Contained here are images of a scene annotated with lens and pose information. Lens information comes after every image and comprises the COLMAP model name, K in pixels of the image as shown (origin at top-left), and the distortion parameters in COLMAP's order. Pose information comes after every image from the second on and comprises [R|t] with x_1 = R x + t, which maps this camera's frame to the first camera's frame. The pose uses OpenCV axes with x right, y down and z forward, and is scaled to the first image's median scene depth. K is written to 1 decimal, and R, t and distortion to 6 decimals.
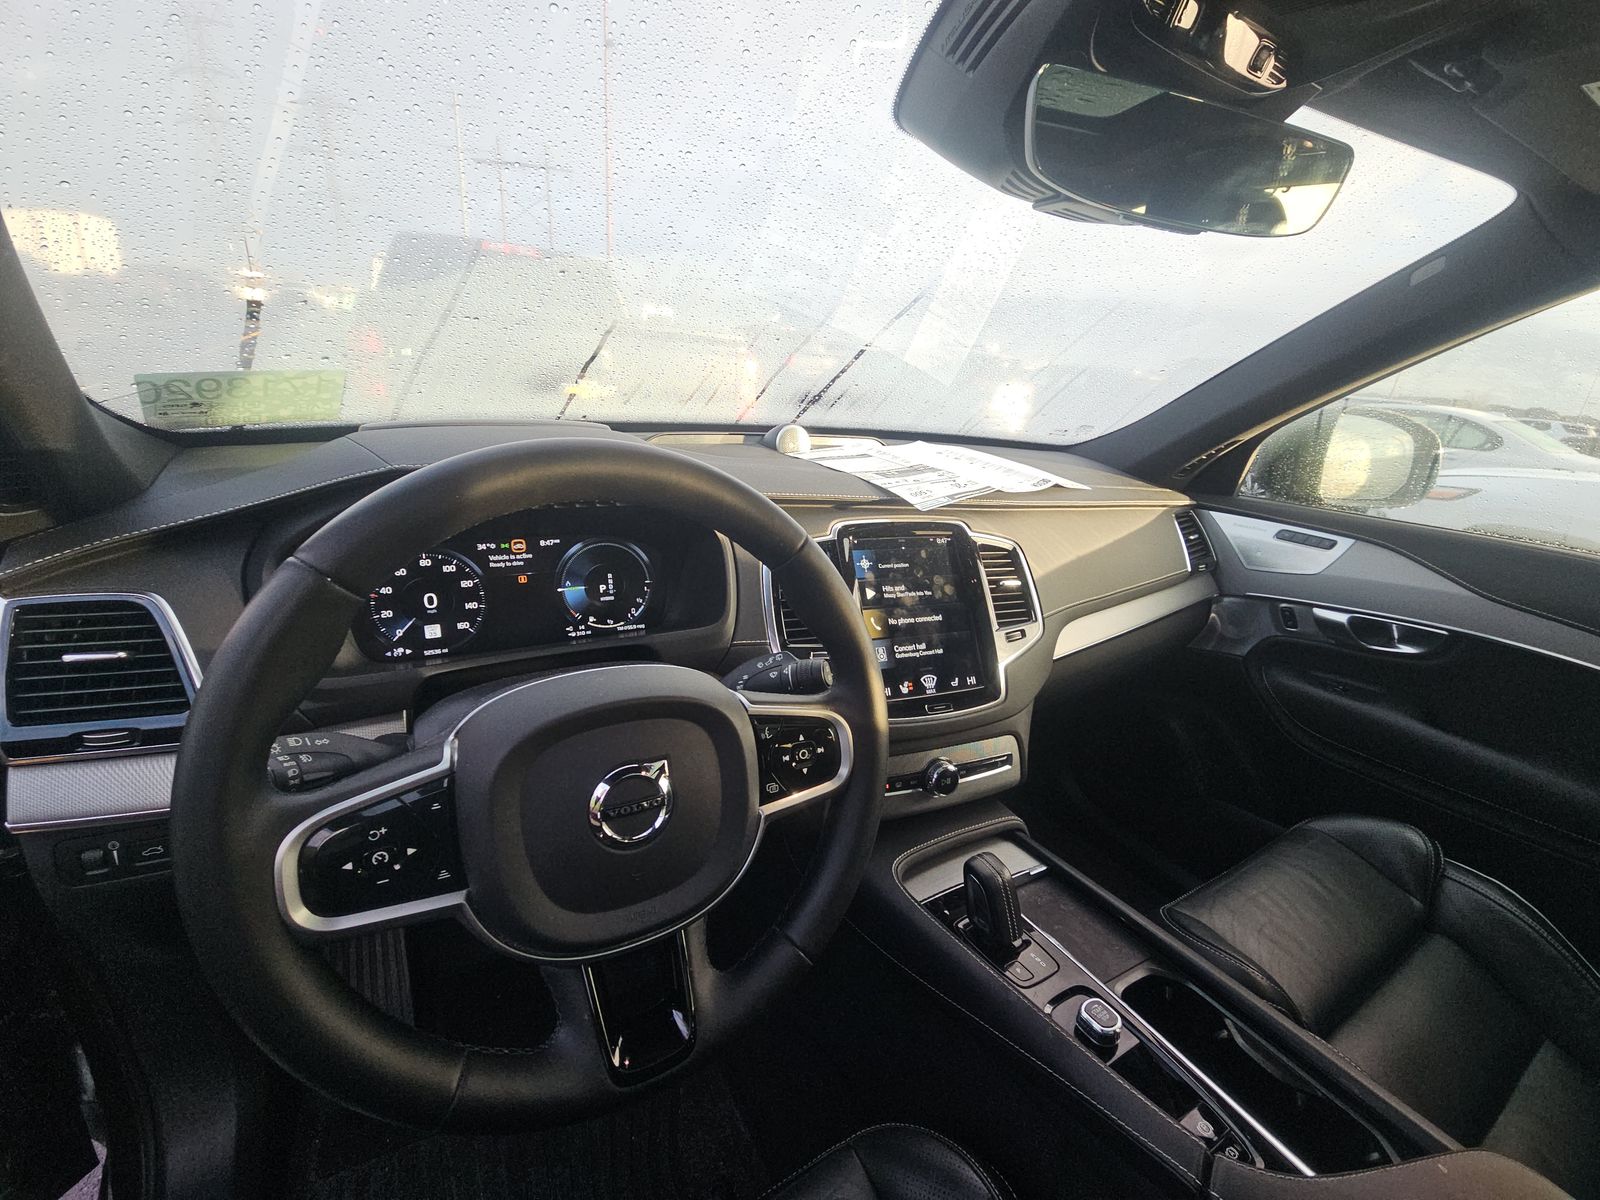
lens RADIAL K [[665.2, 0, 807.7], [0, 665.2, 616.3], [0, 0, 1]] dist [0.044004, -0.025273]
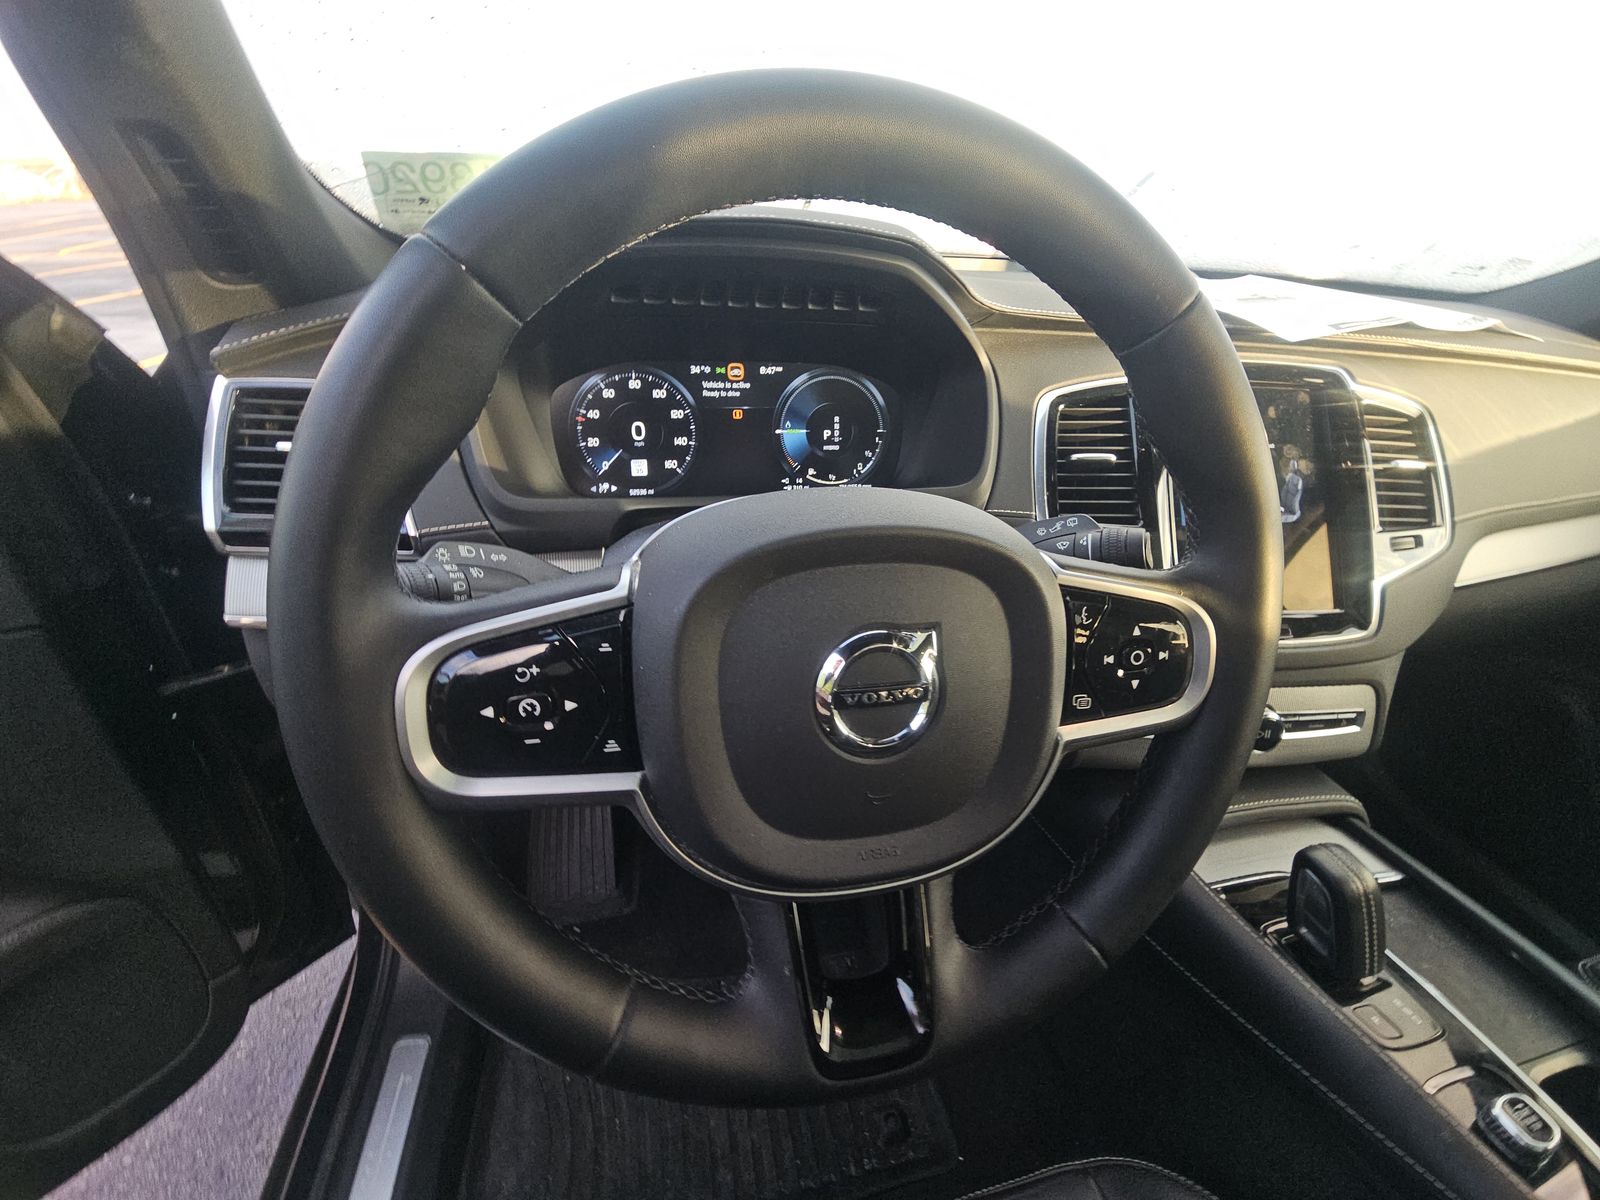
lens RADIAL K [[665.2, 0, 807.7], [0, 665.2, 616.3], [0, 0, 1]] dist [0.044004, -0.025273]
pose [[0.955295, 0.119353, -0.270491, -0.091521], [-0.083365, 0.986511, 0.140875, 0.070969], [0.283656, -0.112028, 0.952360, 0.214515]]
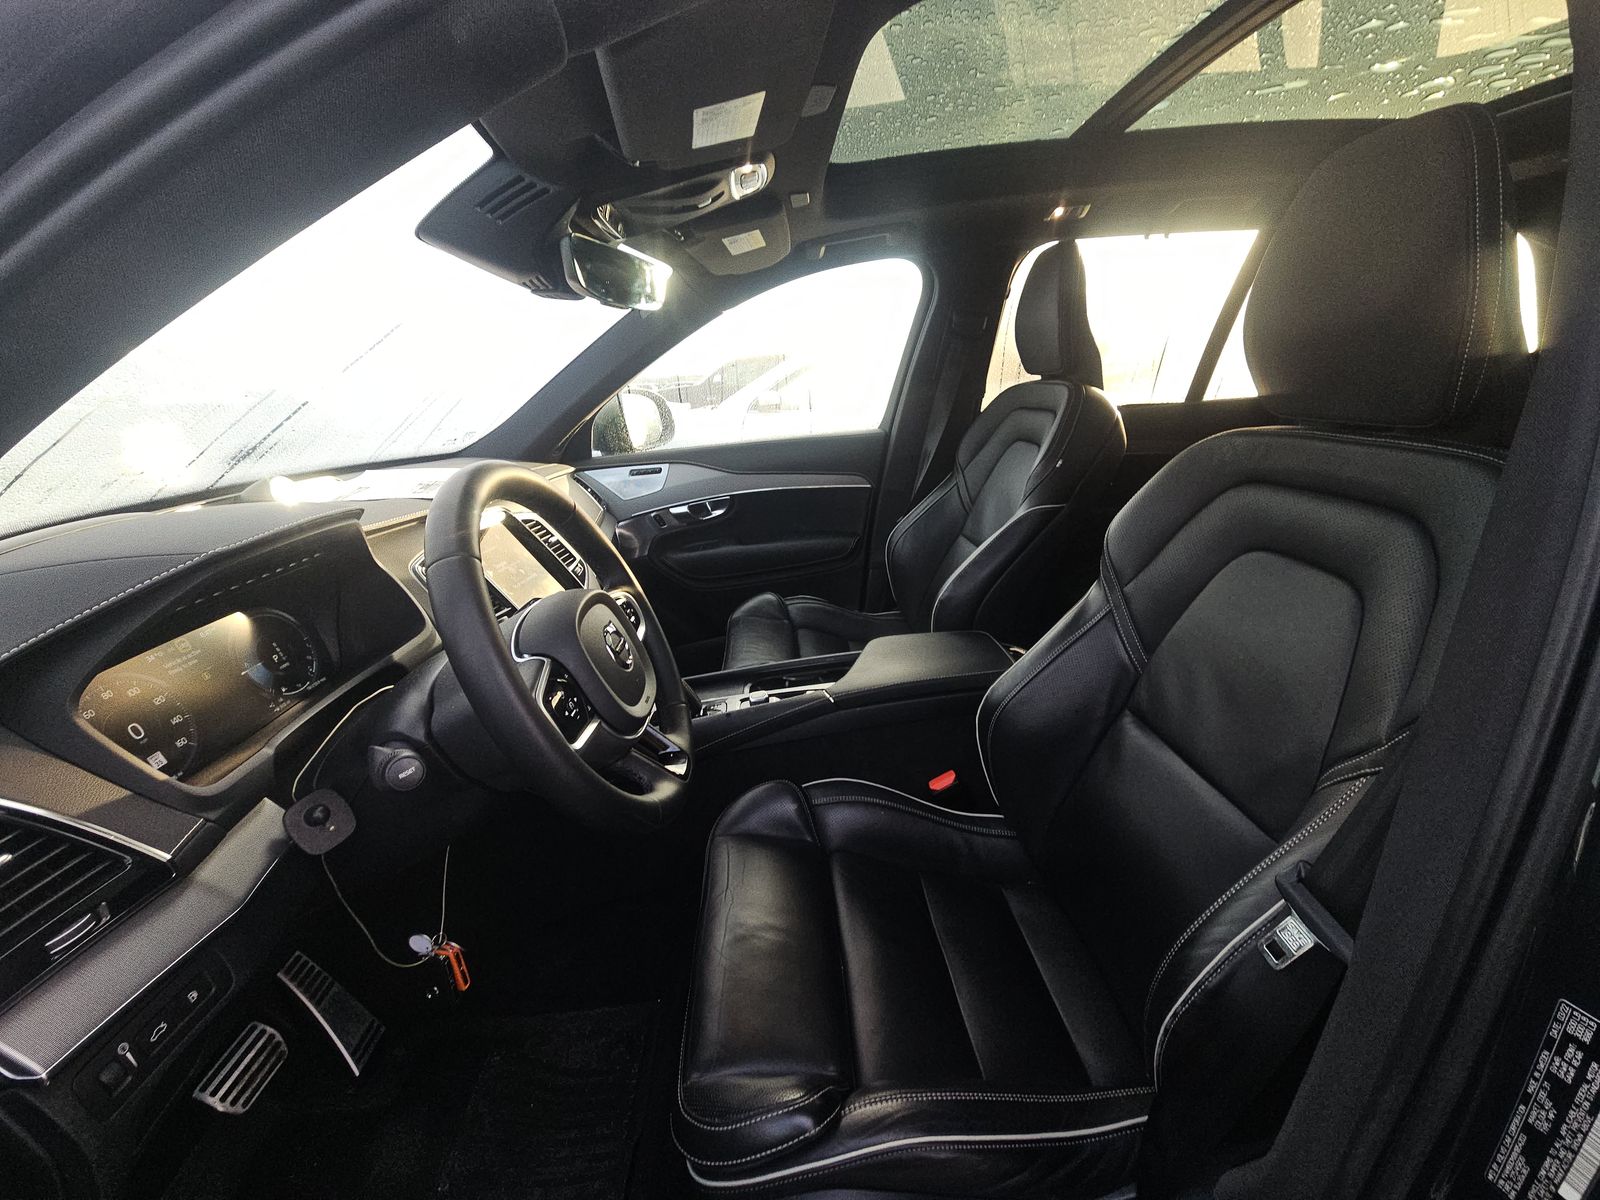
lens RADIAL K [[665.2, 0, 807.7], [0, 665.2, 616.3], [0, 0, 1]] dist [0.044004, -0.025273]
pose [[0.459924, -0.406605, 0.789393, -0.784685], [0.415527, 0.884207, 0.213344, 0.019191], [-0.784734, 0.229892, 0.575623, -0.236264]]
